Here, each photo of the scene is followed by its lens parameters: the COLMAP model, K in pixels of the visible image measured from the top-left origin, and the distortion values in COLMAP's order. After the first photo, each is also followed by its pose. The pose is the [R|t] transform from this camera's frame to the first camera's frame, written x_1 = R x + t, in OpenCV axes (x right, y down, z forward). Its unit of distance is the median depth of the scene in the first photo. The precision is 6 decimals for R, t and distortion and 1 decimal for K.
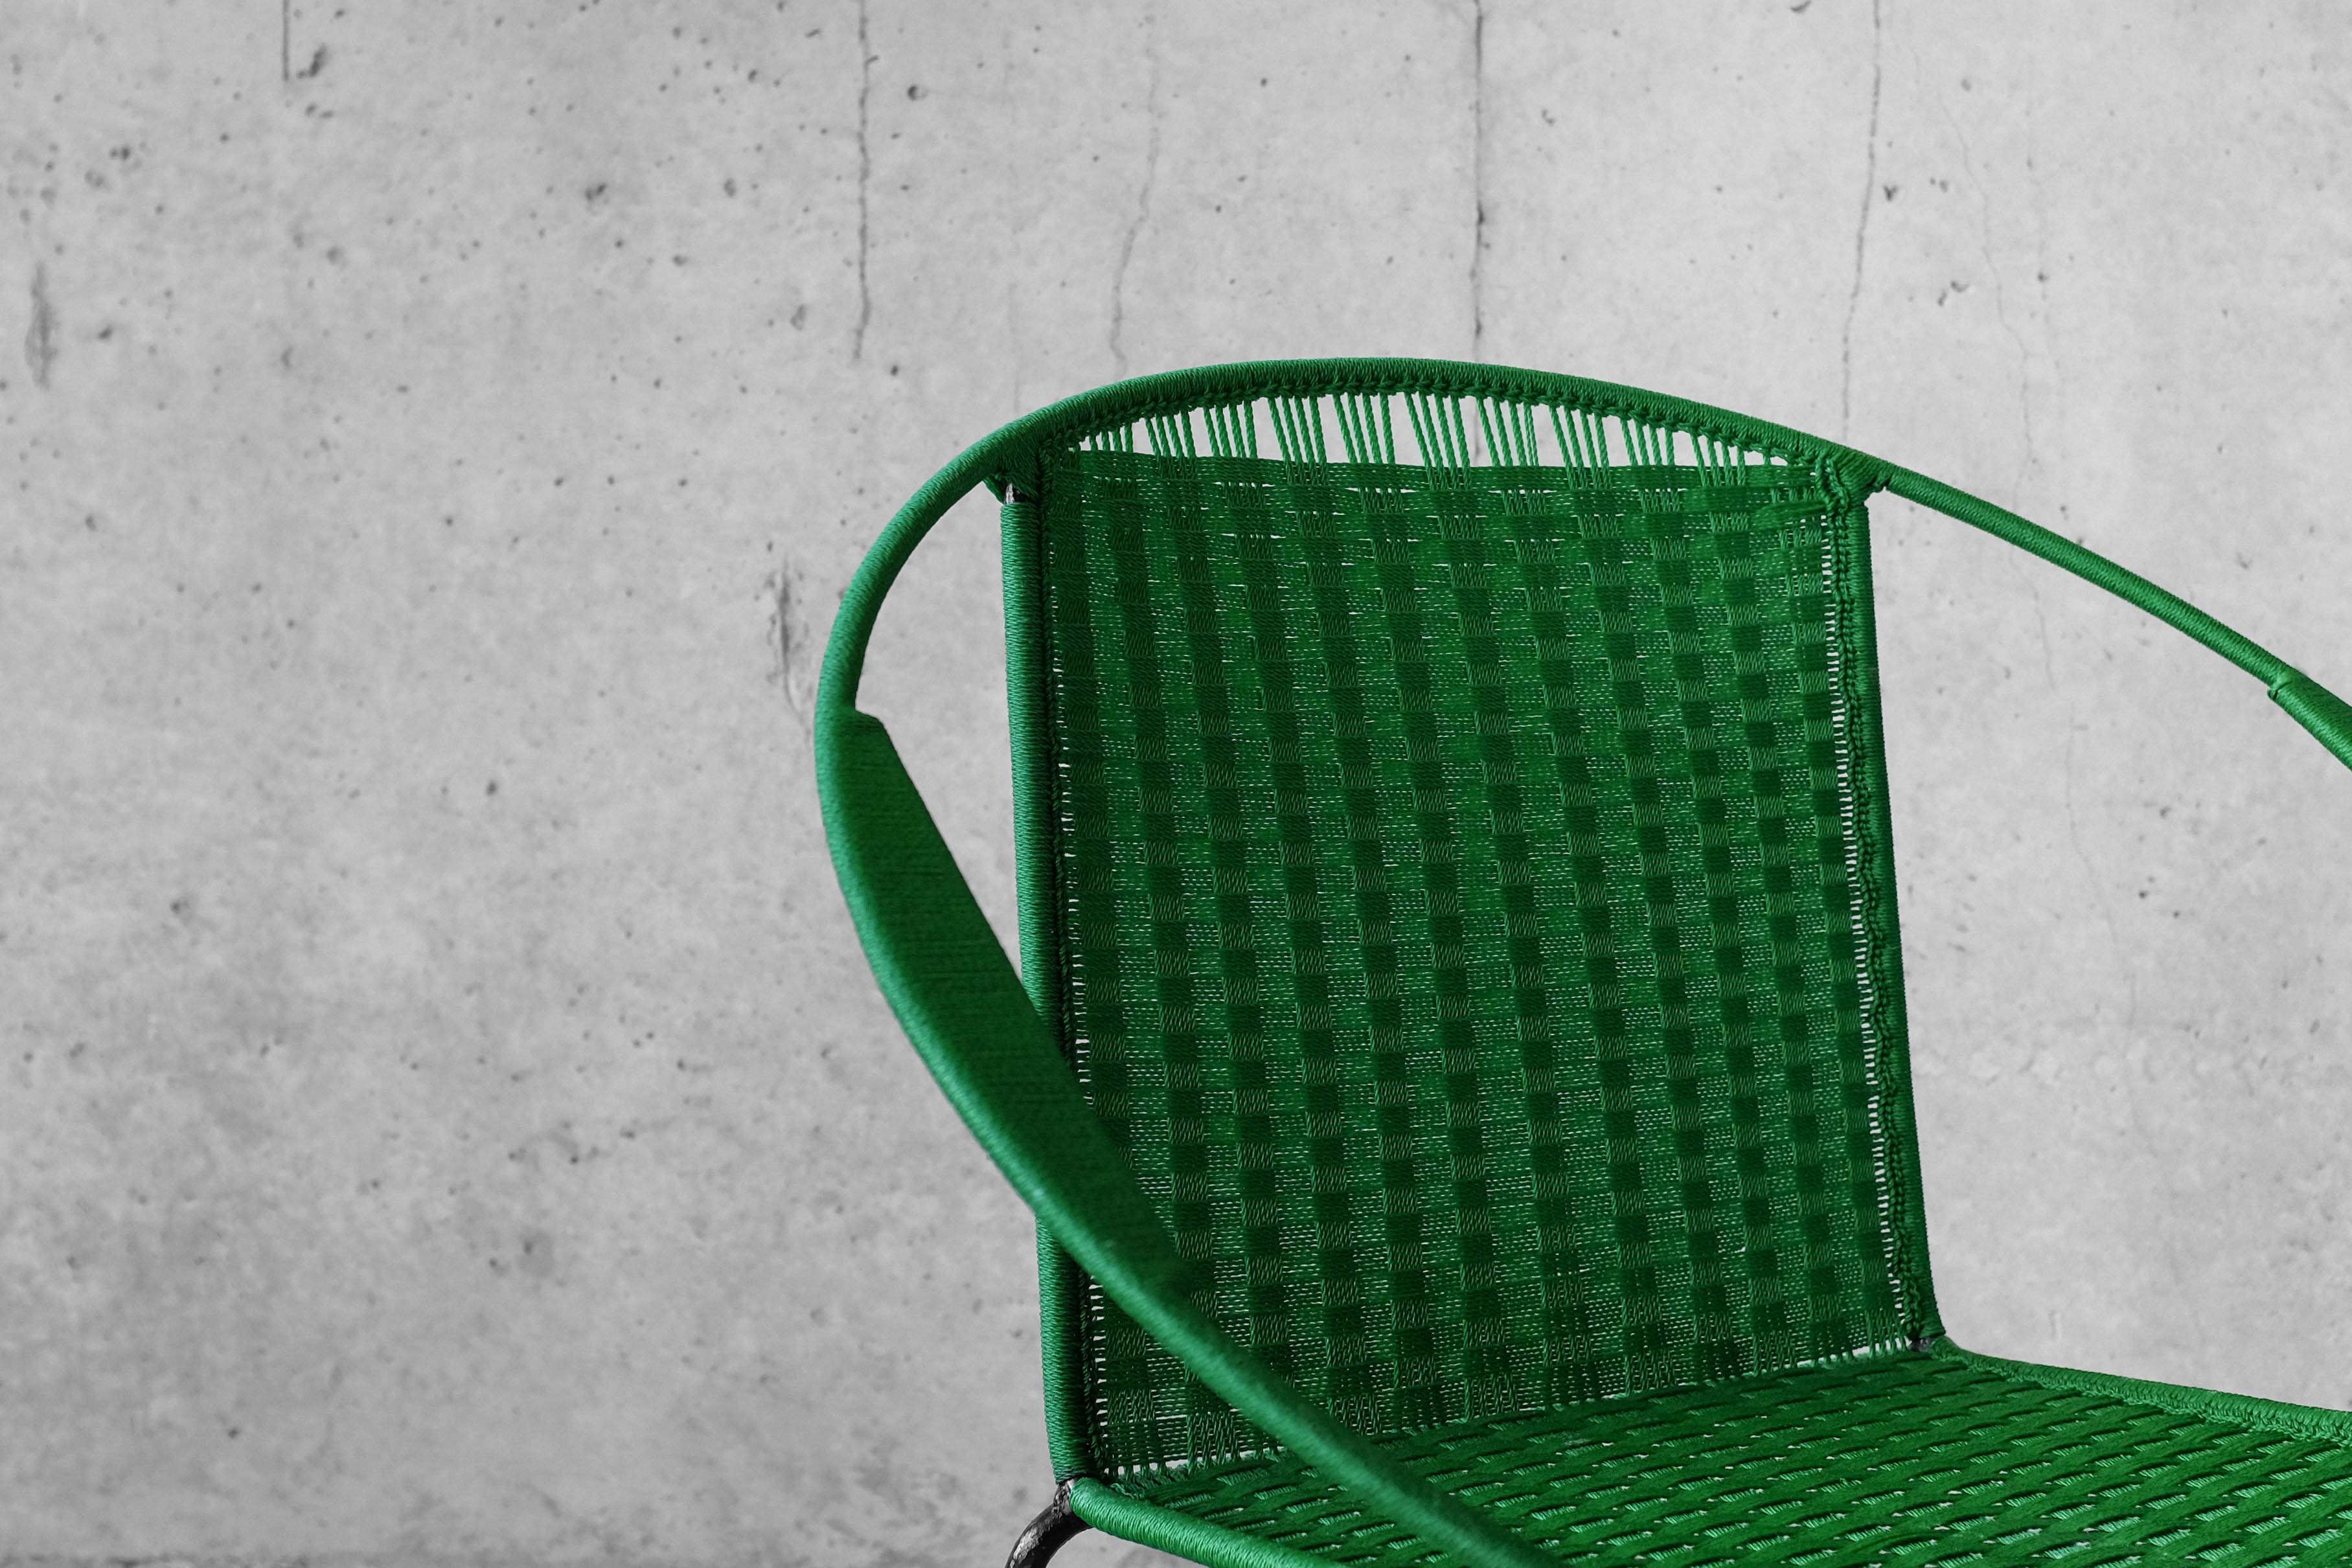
lens RADIAL K [[3225.4, 0, 1273.2], [0, 3225.4, 575.7], [0, 0, 1]] dist [-0.106003, 0.143505]
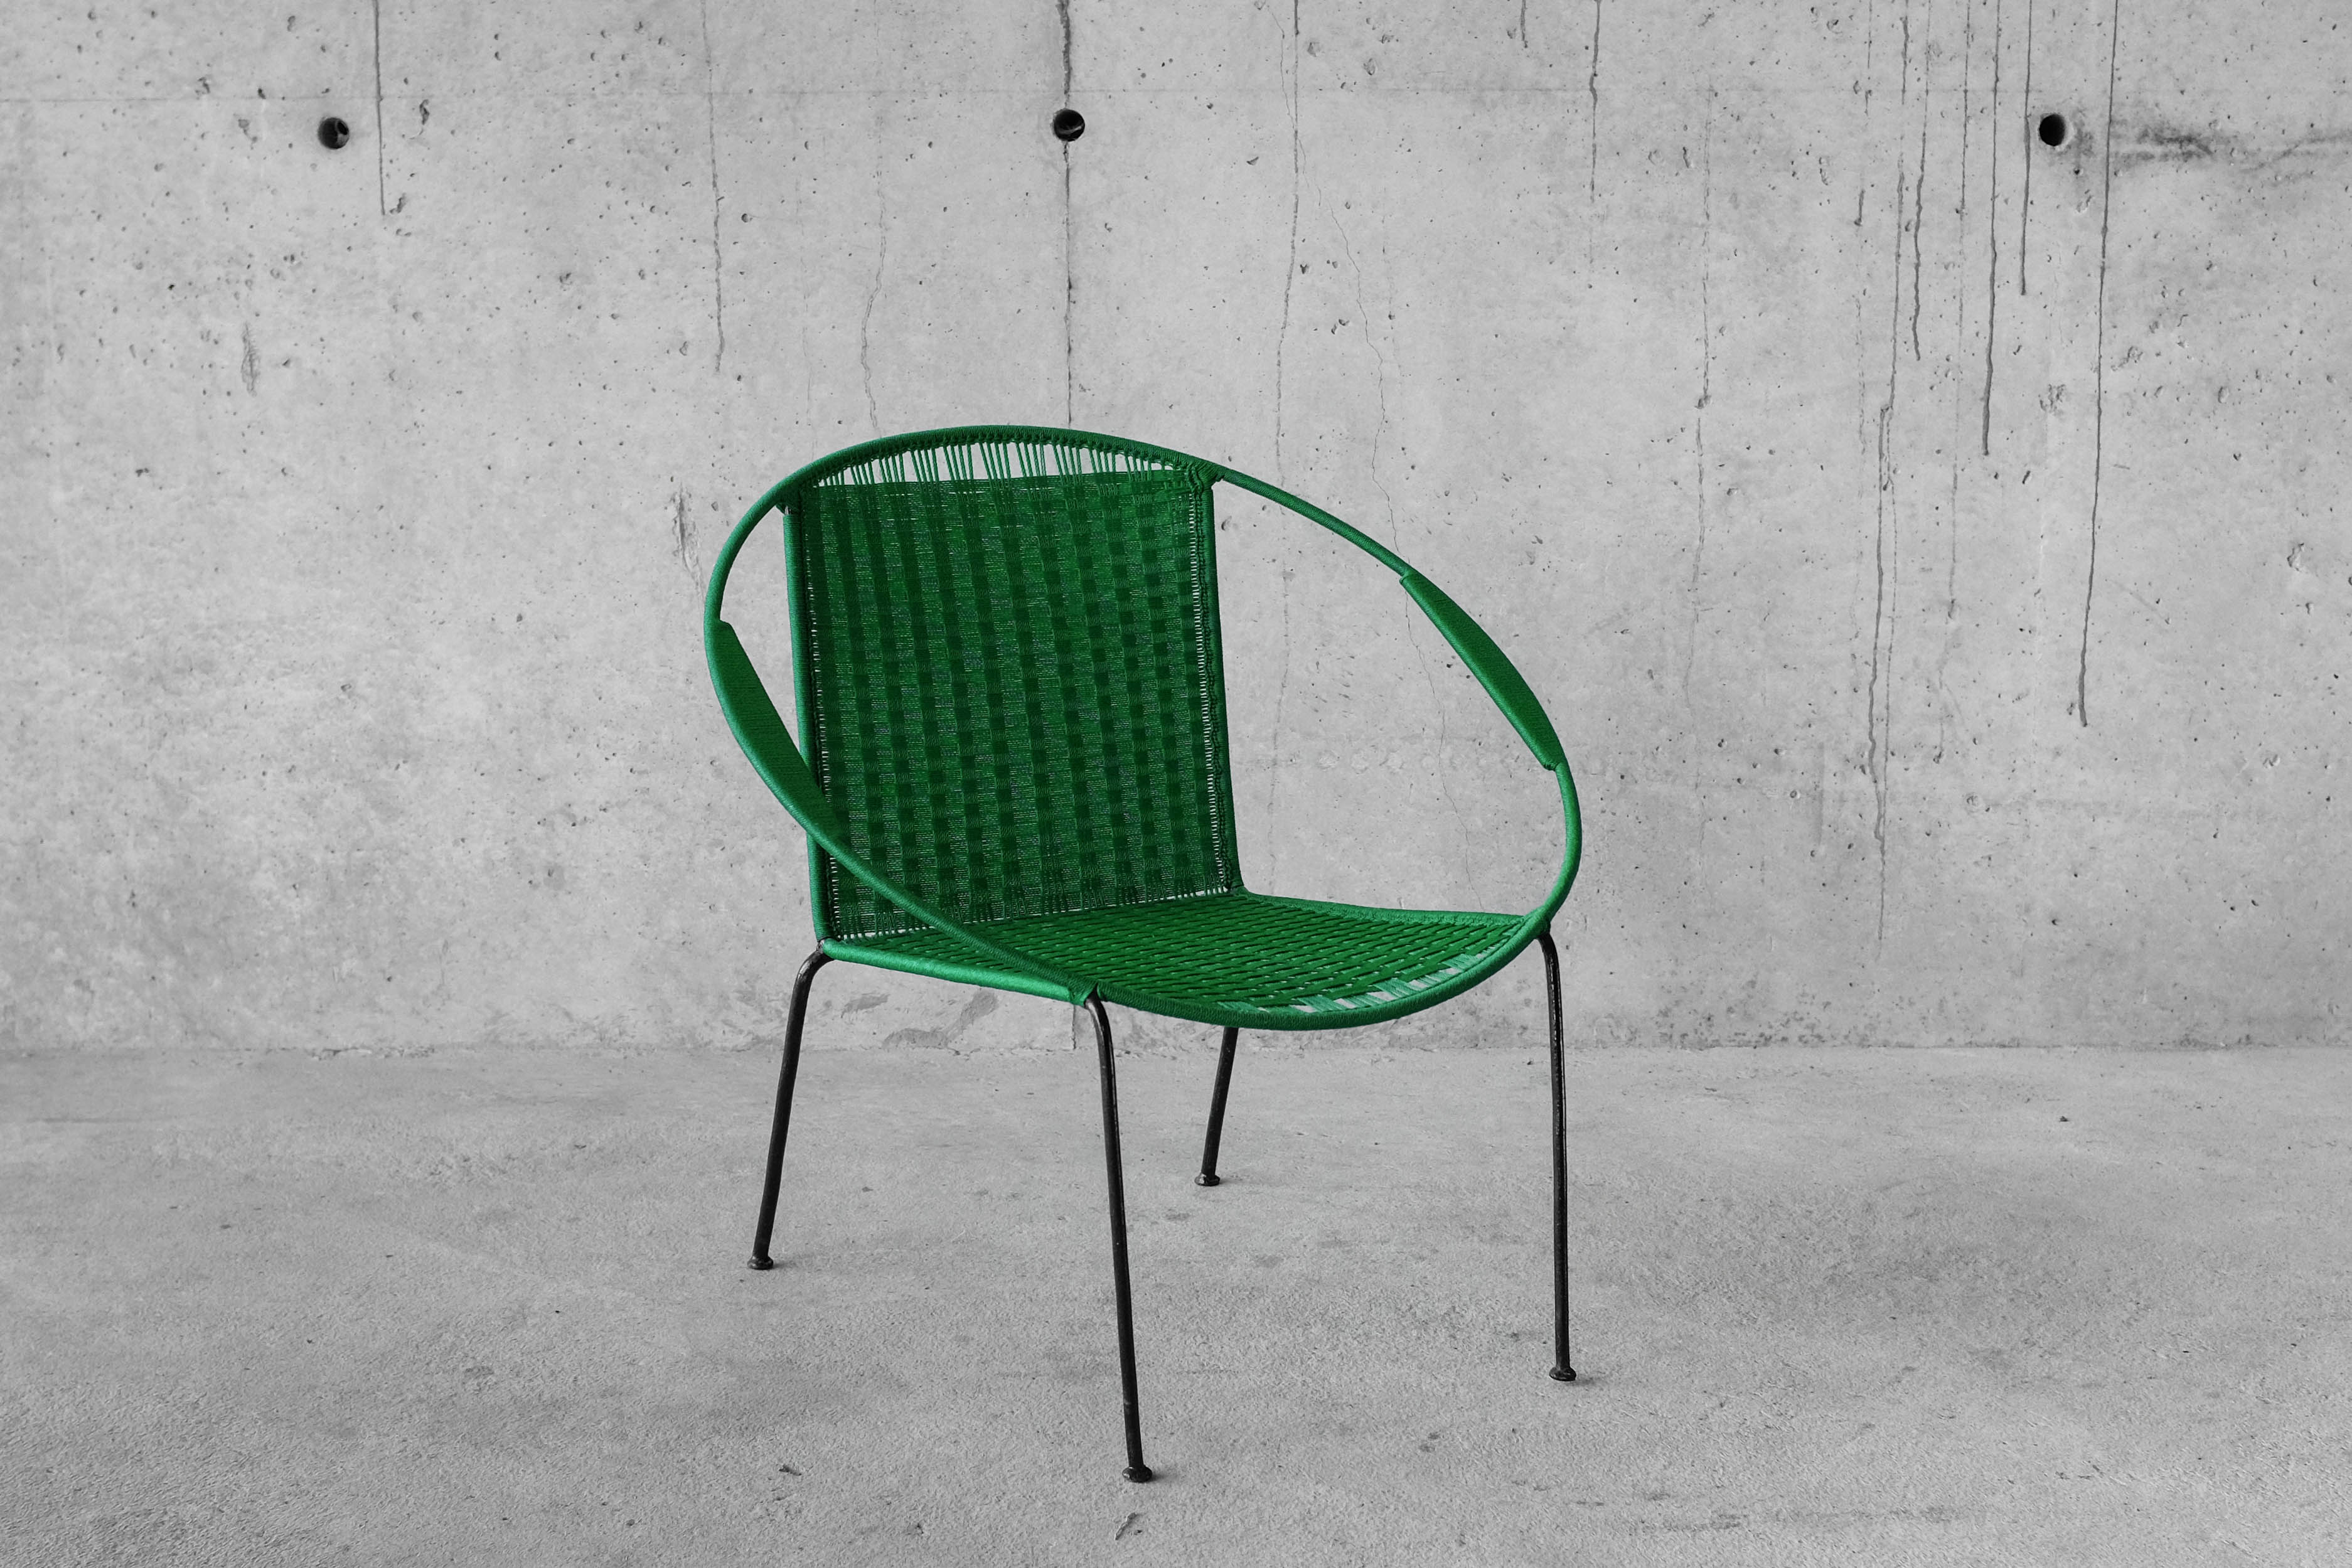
lens RADIAL K [[3113.1, 0, 1158.2], [0, 3113.1, 831.8], [0, 0, 1]] dist [-0.103287, 0.115068]
pose [[0.999905, -0.012849, 0.005007, 0.100075], [0.011829, 0.985808, 0.167458, -0.100536], [-0.007088, -0.167383, 0.985866, -0.716843]]
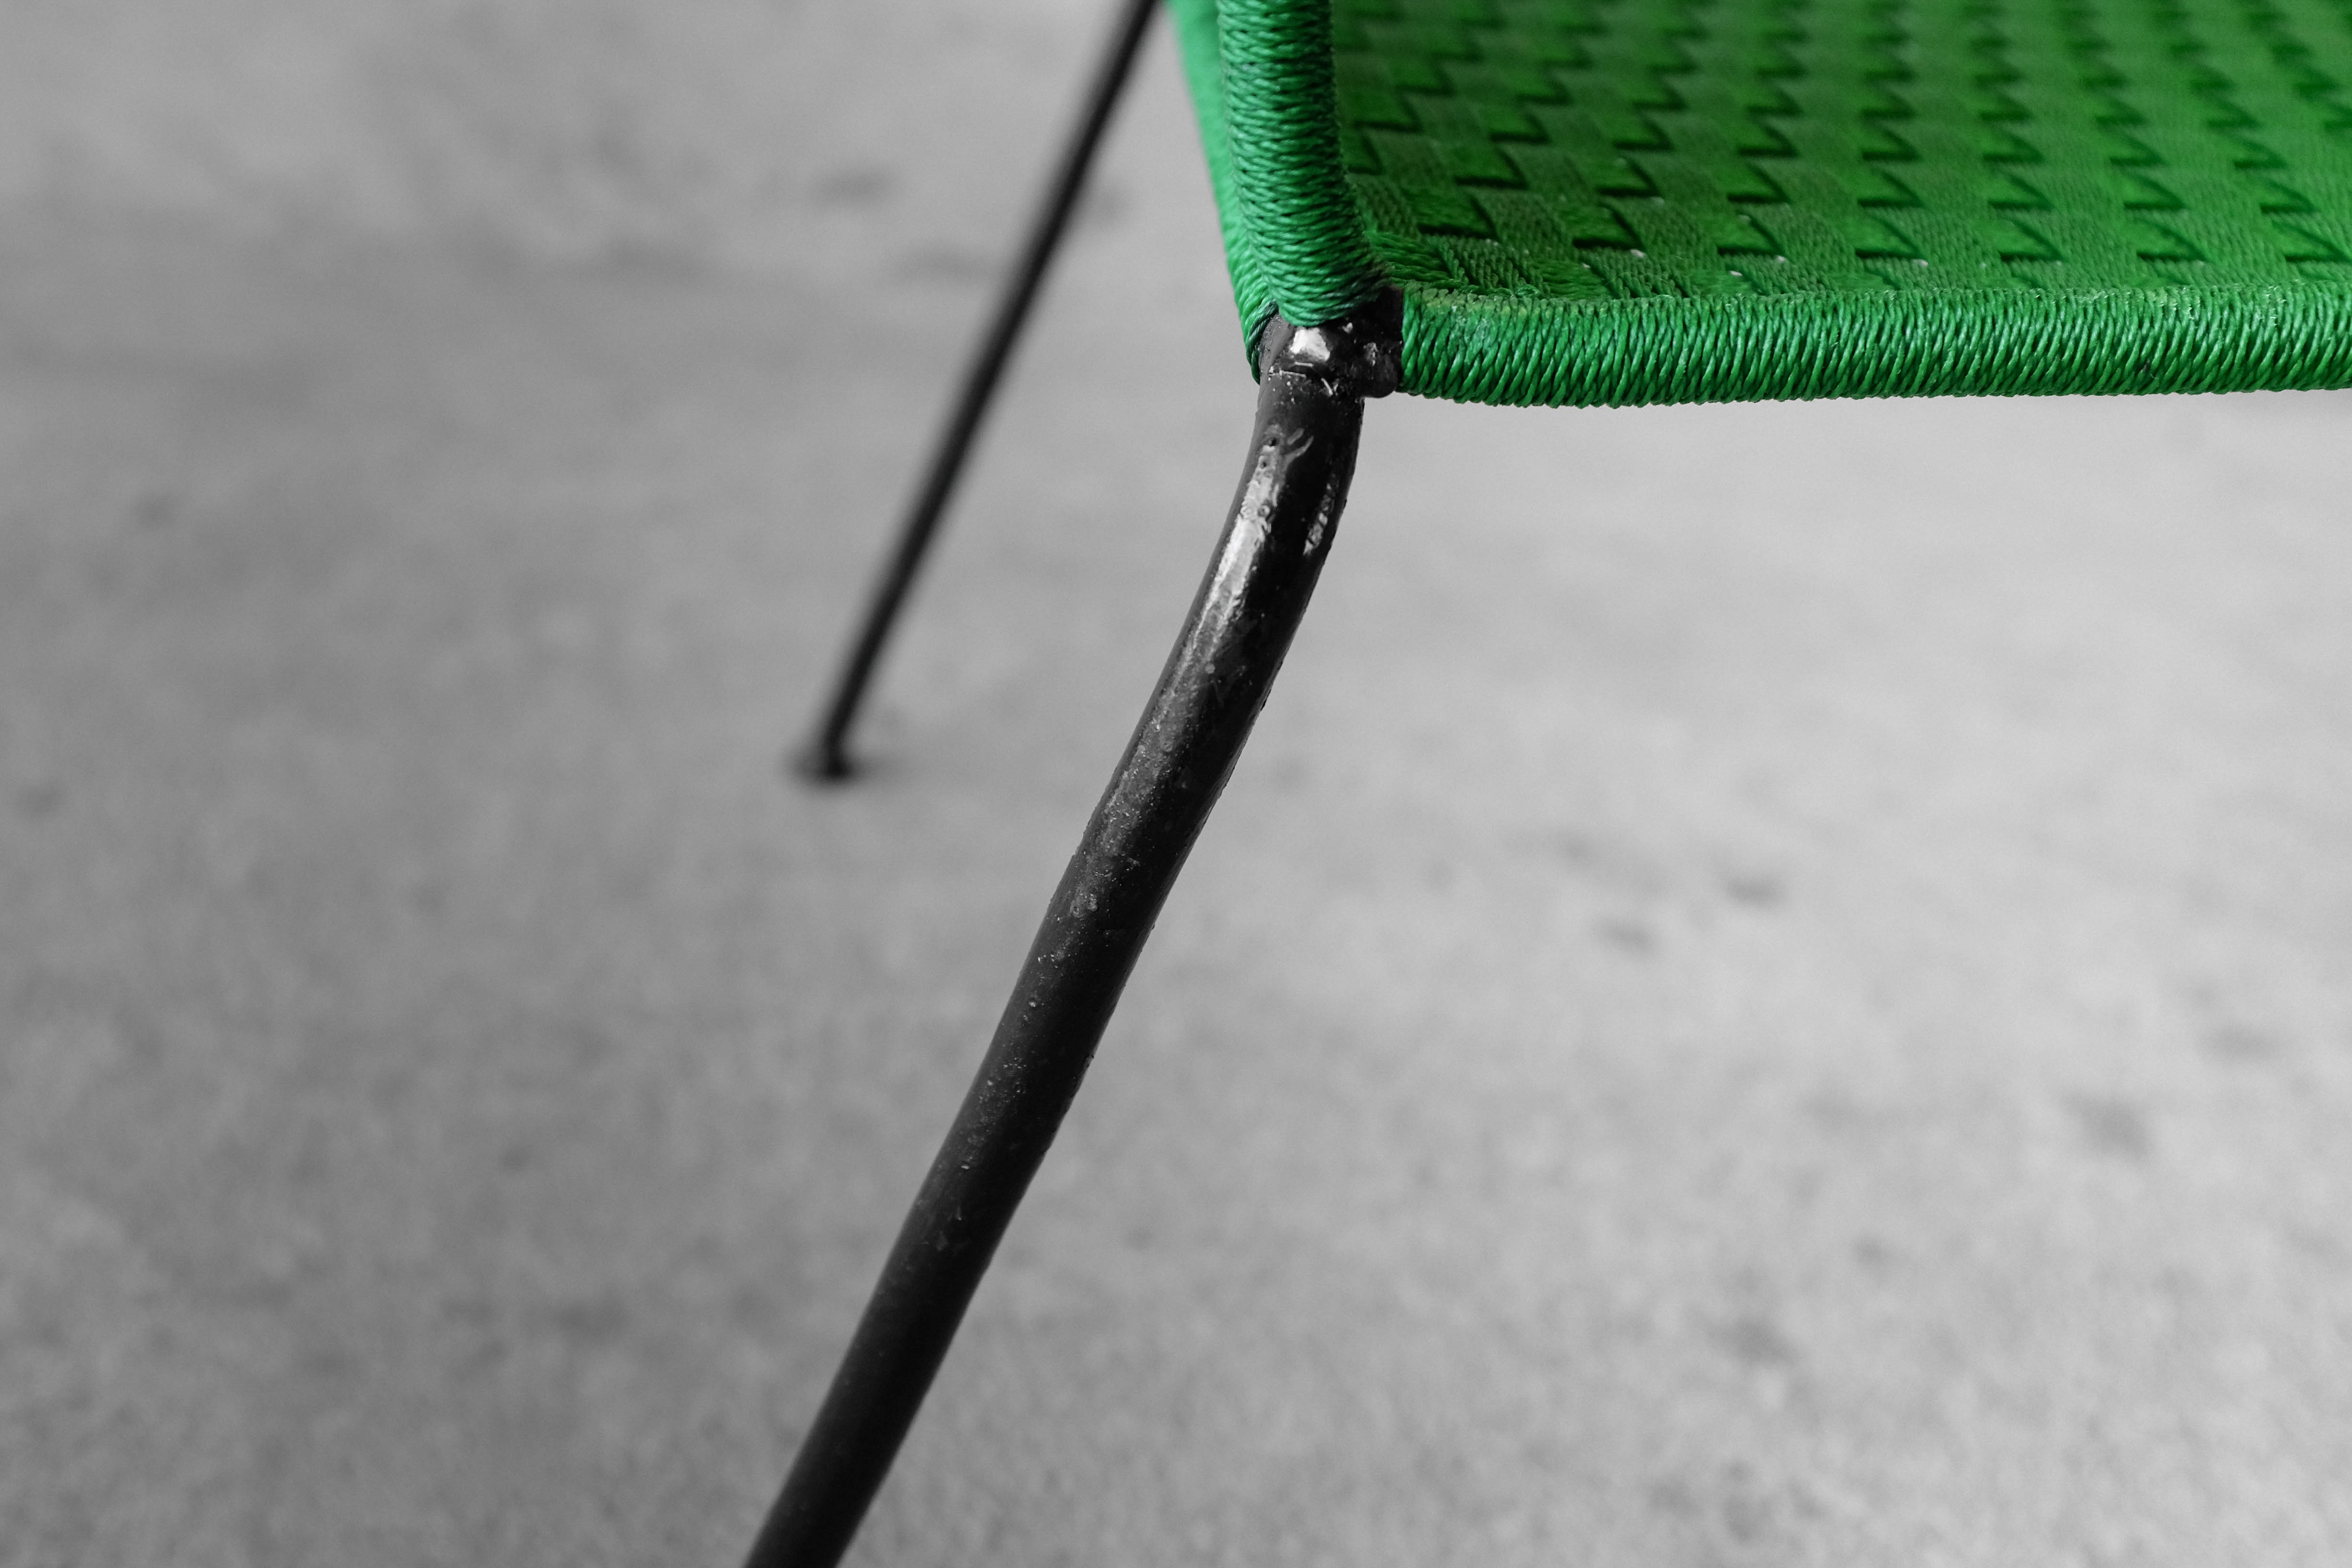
lens RADIAL K [[2449.2, 0, 1180.3], [0, 2449.2, 777.6], [0, 0, 1]] dist [-0.056281, 0.033761]
pose [[0.994100, 0.050963, 0.095746, -0.025512], [-0.088761, 0.889576, 0.448080, 0.125638], [-0.062338, -0.453935, 0.888852, 0.336533]]
